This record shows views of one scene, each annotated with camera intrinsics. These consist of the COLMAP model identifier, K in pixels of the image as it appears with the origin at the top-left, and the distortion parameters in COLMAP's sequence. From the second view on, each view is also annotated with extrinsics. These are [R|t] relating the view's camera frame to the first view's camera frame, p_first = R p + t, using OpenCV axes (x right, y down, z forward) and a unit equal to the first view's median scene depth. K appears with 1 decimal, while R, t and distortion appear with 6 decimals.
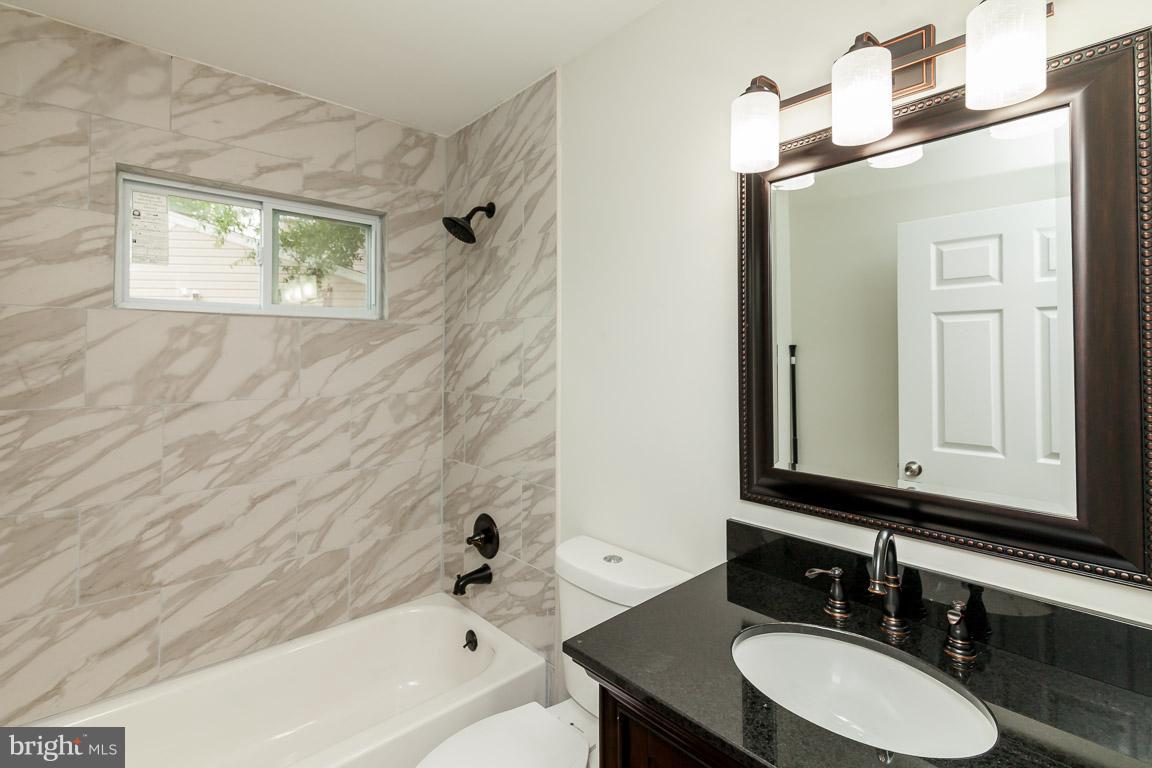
lens RADIAL K [[524.2, 0, 578.5], [0, 524.2, 375.3], [0, 0, 1]] dist [-0.000306, 0.000017]
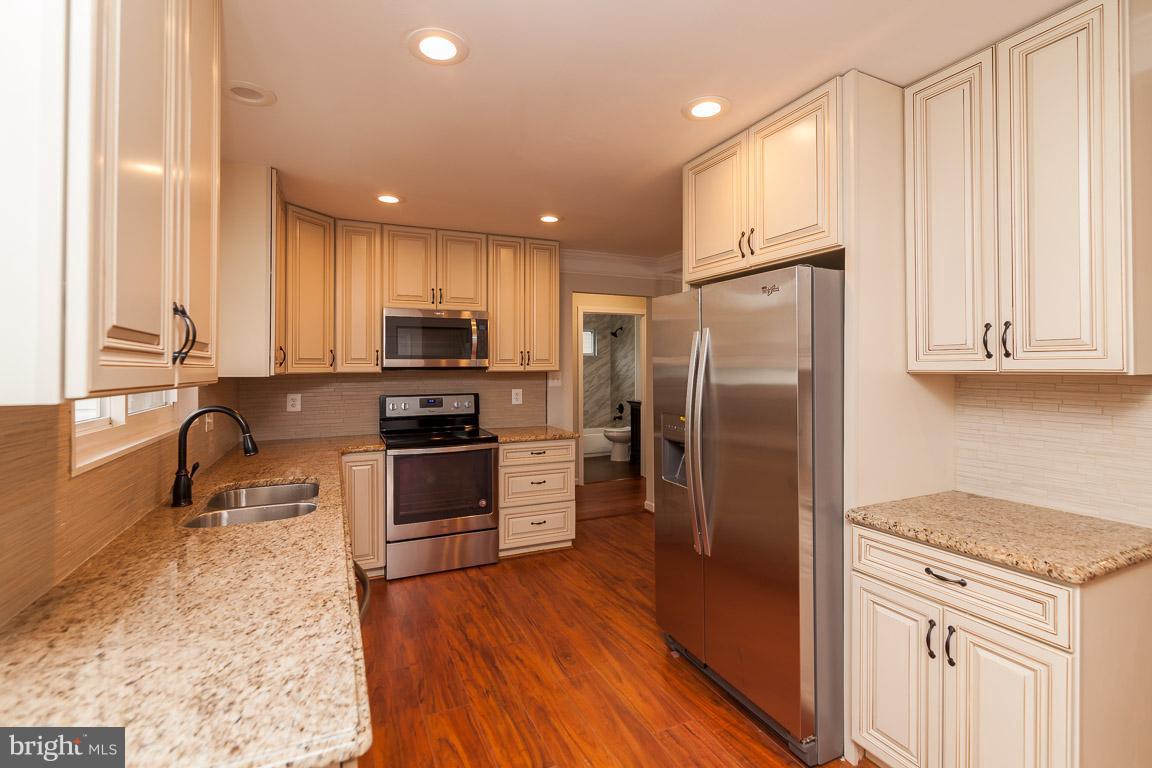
lens RADIAL K [[524.2, 0, 577.2], [0, 524.2, 372.6], [0, 0, 1]] dist [-0.000306, 0.000017]
pose [[0.951276, -0.006126, -0.308281, 0.753364], [0.008000, 0.999956, 0.004815, 0.002758], [0.308238, -0.007047, 0.951283, -2.958594]]
